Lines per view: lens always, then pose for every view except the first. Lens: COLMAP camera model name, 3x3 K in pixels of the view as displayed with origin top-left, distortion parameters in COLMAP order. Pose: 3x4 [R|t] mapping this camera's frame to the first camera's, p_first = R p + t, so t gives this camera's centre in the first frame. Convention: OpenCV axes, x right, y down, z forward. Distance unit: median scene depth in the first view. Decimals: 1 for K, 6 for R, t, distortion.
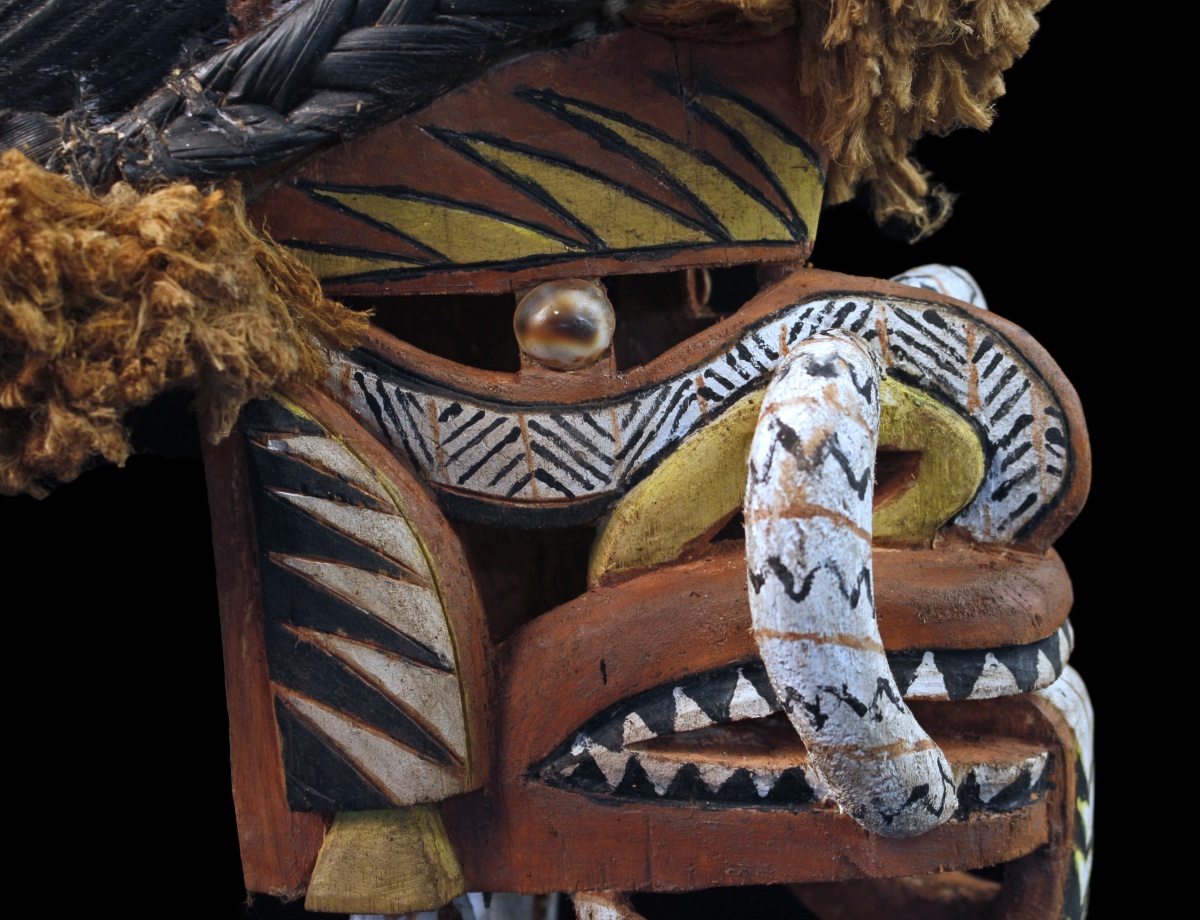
lens RADIAL K [[2794.5, 0, 698.1], [0, 2794.5, 466.3], [0, 0, 1]] dist [0.003447, 0.000000]
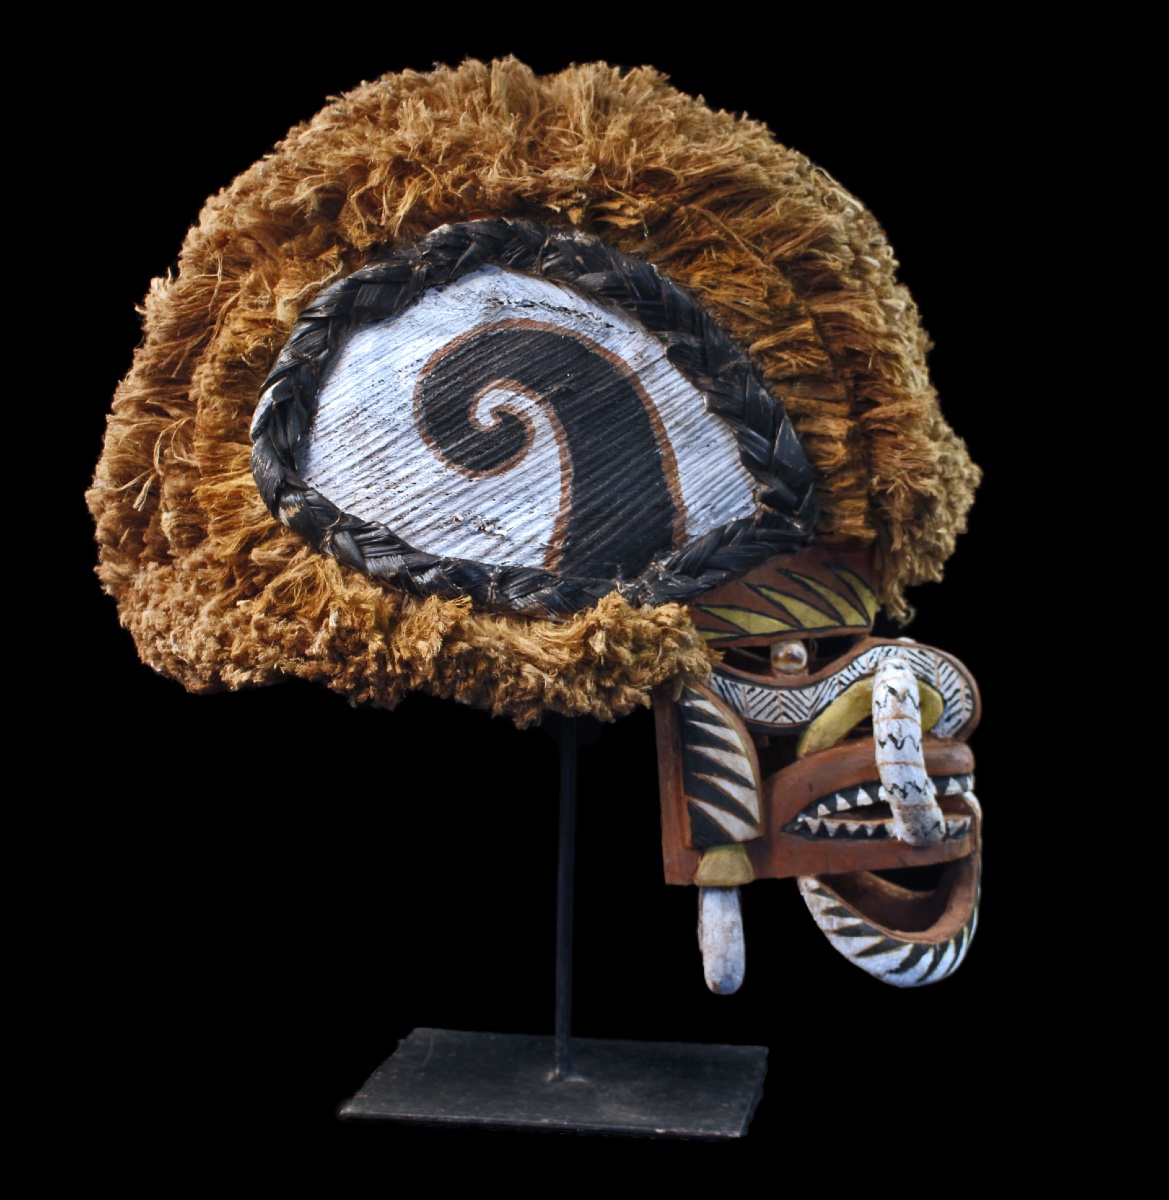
lens RADIAL K [[2339.1, 0, 593.3], [0, 2339.1, 598.5], [0, 0, 1]] dist [-0.111050, 0.000000]
pose [[0.988767, -0.014003, 0.148807, -0.557609], [0.034648, 0.989955, -0.137069, 0.190046], [-0.145393, 0.140685, 0.979321, -1.138014]]
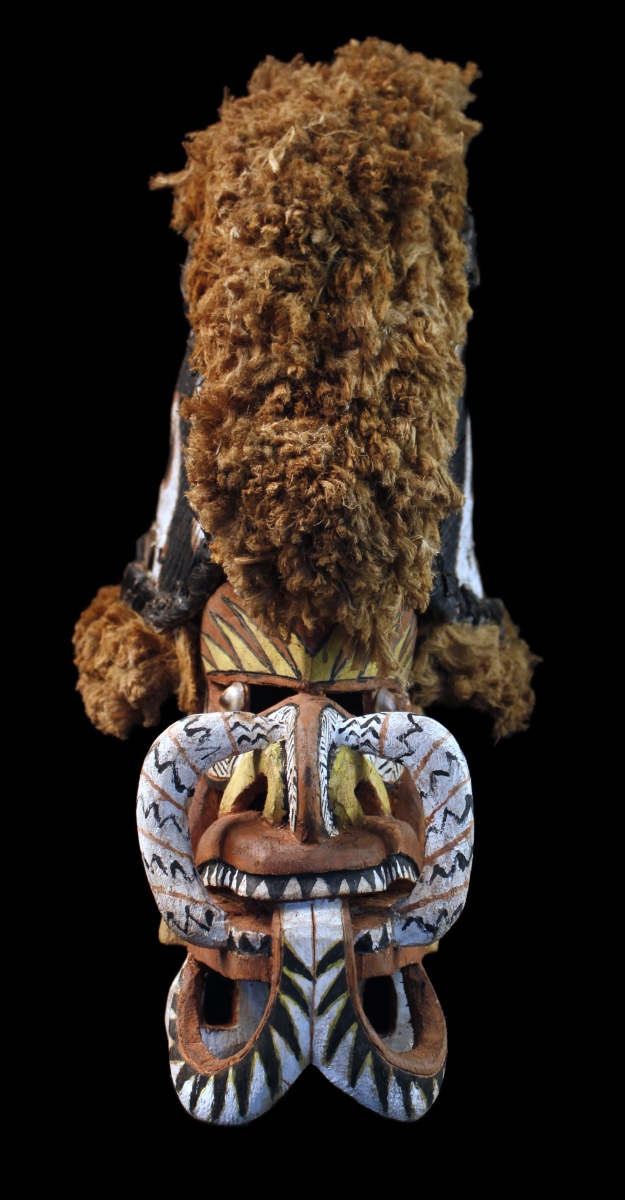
lens RADIAL K [[2256.1, 0, 402.9], [0, 2256.1, 566.5], [0, 0, 1]] dist [-0.043387, 0.000000]
pose [[0.306434, 0.037280, -0.951162, 1.731513], [-0.242917, 0.969211, -0.040272, -0.116641], [0.920375, 0.243394, 0.306055, 0.538490]]
